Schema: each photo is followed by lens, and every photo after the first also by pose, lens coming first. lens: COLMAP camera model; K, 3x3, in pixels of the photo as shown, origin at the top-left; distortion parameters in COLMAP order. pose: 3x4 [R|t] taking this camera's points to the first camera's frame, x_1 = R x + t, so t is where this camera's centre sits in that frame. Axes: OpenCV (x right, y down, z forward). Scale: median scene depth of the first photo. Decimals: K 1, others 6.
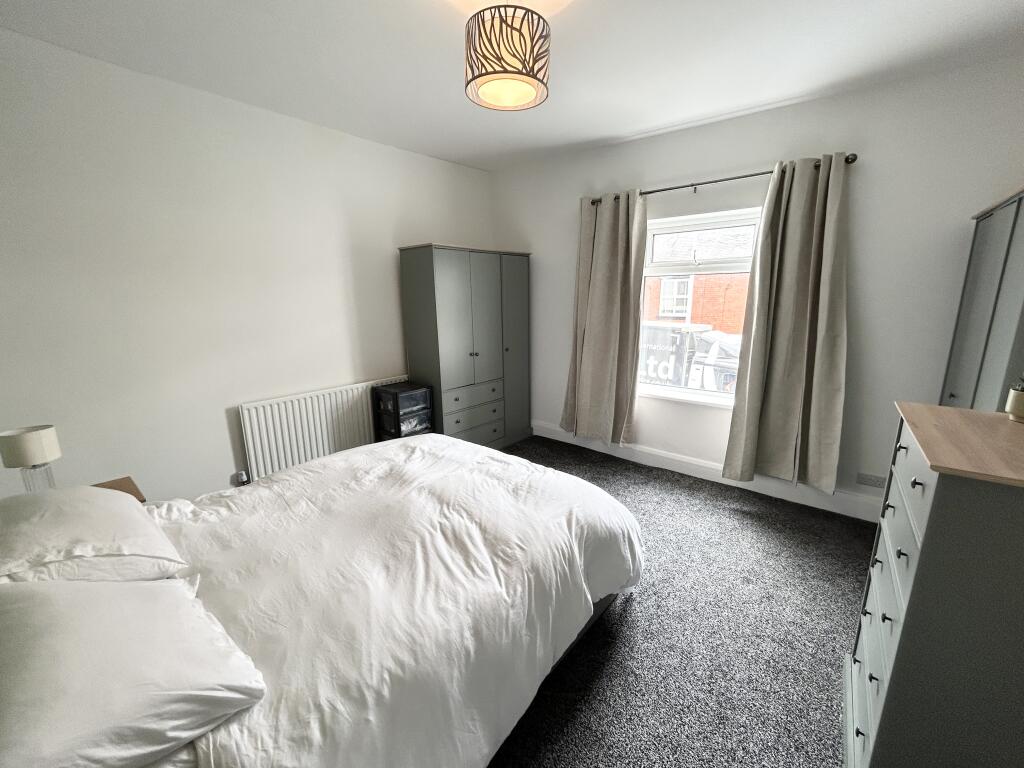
lens RADIAL K [[411.4, 0, 512.0], [0, 411.4, 384.0], [0, 0, 1]] dist [0.000240, 0.000290]
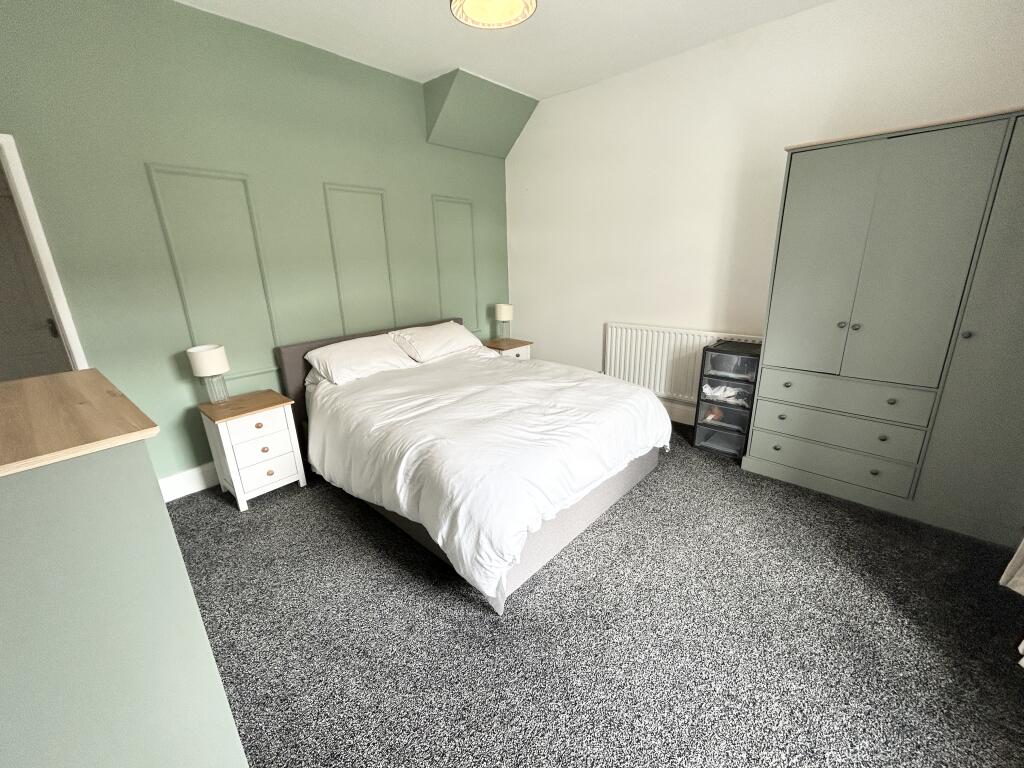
lens RADIAL K [[414.4, 0, 512.0], [0, 414.4, 384.0], [0, 0, 1]] dist [-0.002272, -0.000182]
pose [[-0.038777, 0.303183, -0.952143, 0.856162], [-0.186976, 0.933829, 0.304966, -0.140613], [0.981599, 0.189853, 0.020477, 0.873135]]
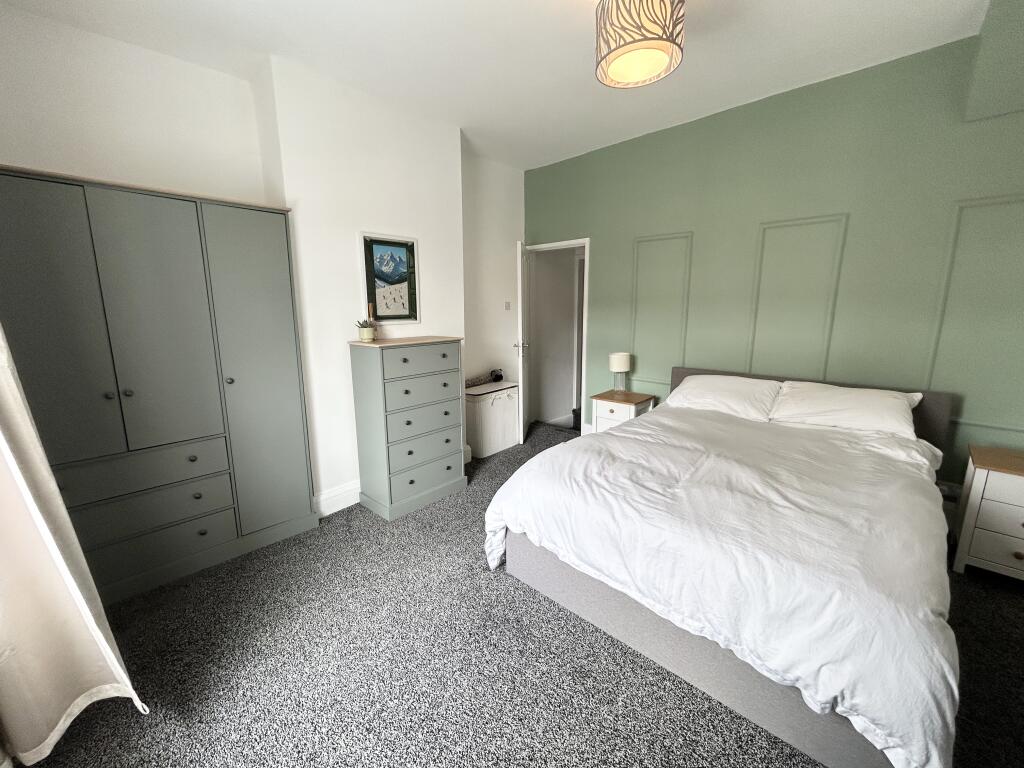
lens RADIAL K [[411.4, 0, 512.0], [0, 411.4, 384.0], [0, 0, 1]] dist [0.000240, 0.000290]
pose [[-0.997439, 0.003469, 0.071445, 0.164341], [0.031404, 0.918645, 0.393833, -0.295590], [-0.064266, 0.395068, -0.916401, 1.648352]]
